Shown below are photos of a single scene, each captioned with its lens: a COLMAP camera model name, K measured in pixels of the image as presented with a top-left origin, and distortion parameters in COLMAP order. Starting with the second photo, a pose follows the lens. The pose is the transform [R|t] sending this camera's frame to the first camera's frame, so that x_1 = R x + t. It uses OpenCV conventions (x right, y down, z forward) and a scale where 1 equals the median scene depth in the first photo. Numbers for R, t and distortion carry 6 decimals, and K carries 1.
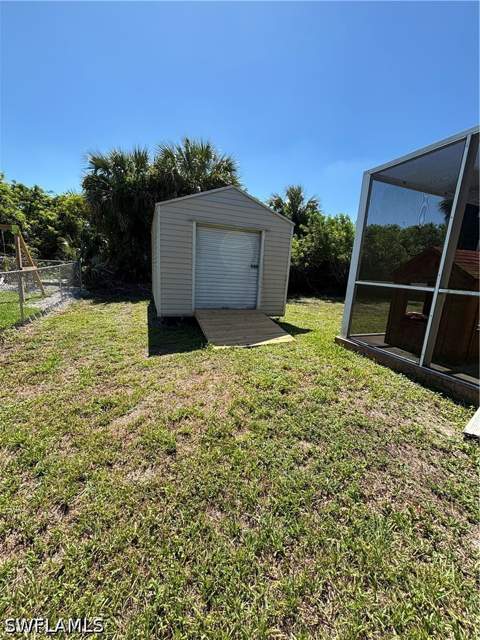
lens RADIAL K [[256.6, 0, 240.0], [0, 256.6, 320.0], [0, 0, 1]] dist [0.001660, 0.000008]
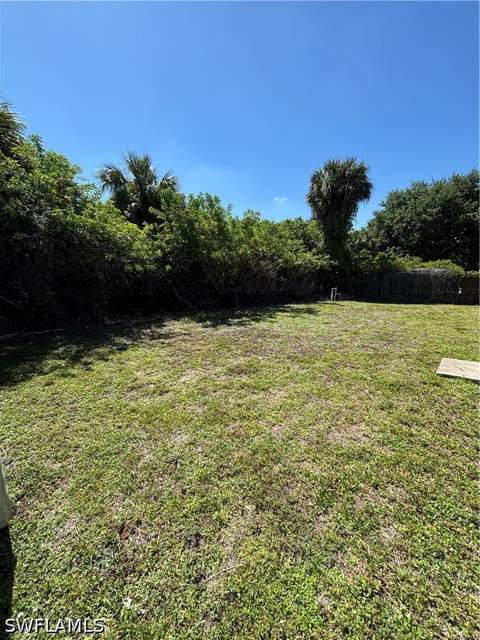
lens RADIAL K [[256.6, 0, 240.0], [0, 256.6, 320.0], [0, 0, 1]] dist [0.001660, 0.000008]
pose [[0.896238, -0.135801, 0.422274, 0.126535], [0.138275, 0.990080, 0.024929, -0.074103], [-0.421470, 0.036048, 0.906125, 0.326913]]
